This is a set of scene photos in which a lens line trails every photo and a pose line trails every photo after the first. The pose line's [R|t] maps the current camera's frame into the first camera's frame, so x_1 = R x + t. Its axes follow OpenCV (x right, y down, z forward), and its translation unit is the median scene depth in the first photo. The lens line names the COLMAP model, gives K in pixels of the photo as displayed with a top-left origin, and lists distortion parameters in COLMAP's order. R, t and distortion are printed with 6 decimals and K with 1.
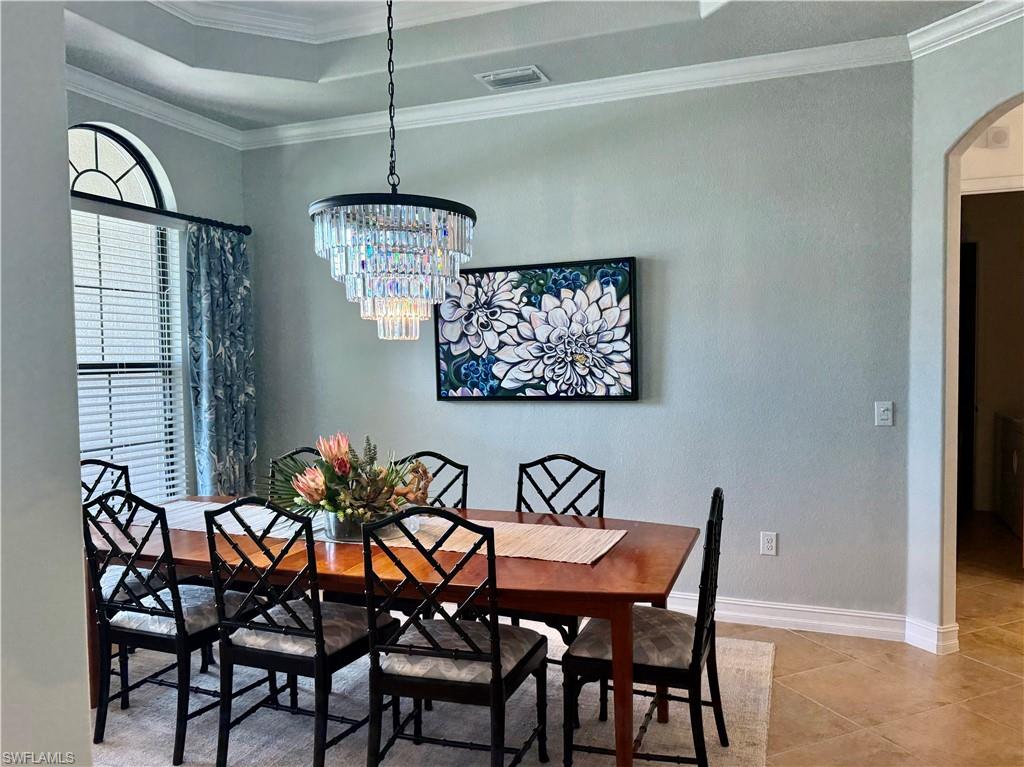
lens RADIAL K [[743.8, 0, 524.6], [0, 743.8, 379.8], [0, 0, 1]] dist [0.141949, -0.258863]
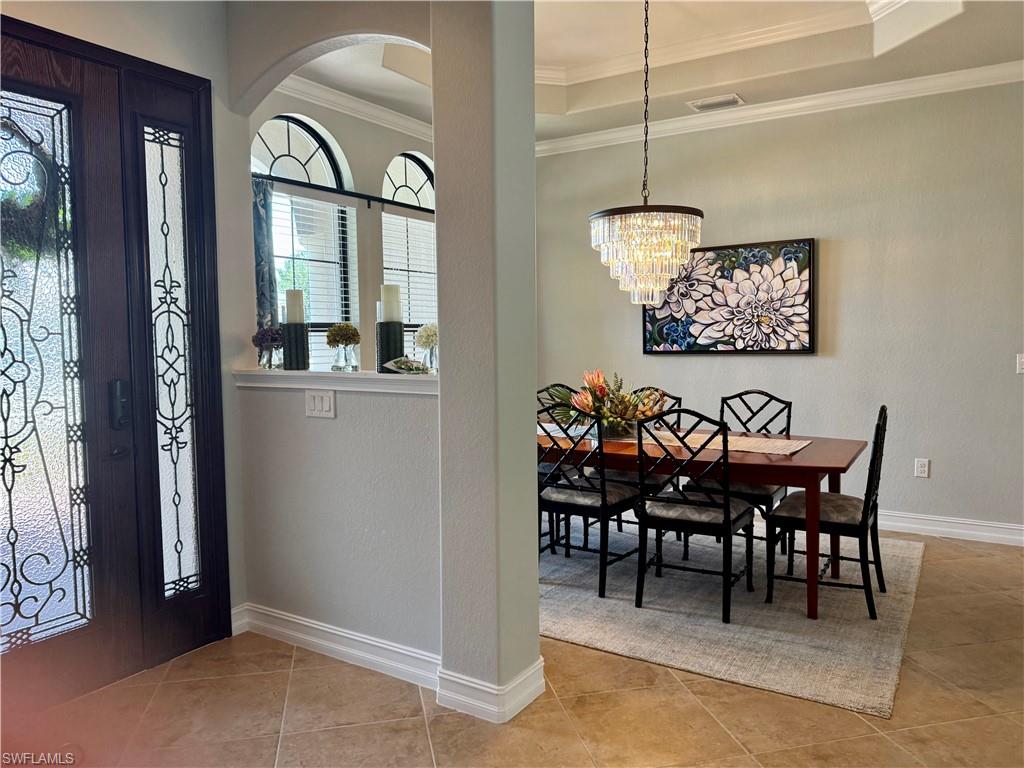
lens RADIAL K [[757.8, 0, 506.4], [0, 757.8, 378.8], [0, 0, 1]] dist [0.162748, -0.300763]
pose [[0.981205, 0.014608, -0.192413, -0.103505], [-0.008435, 0.999424, 0.032864, 0.031730], [0.192782, -0.030624, 0.980764, -0.363160]]
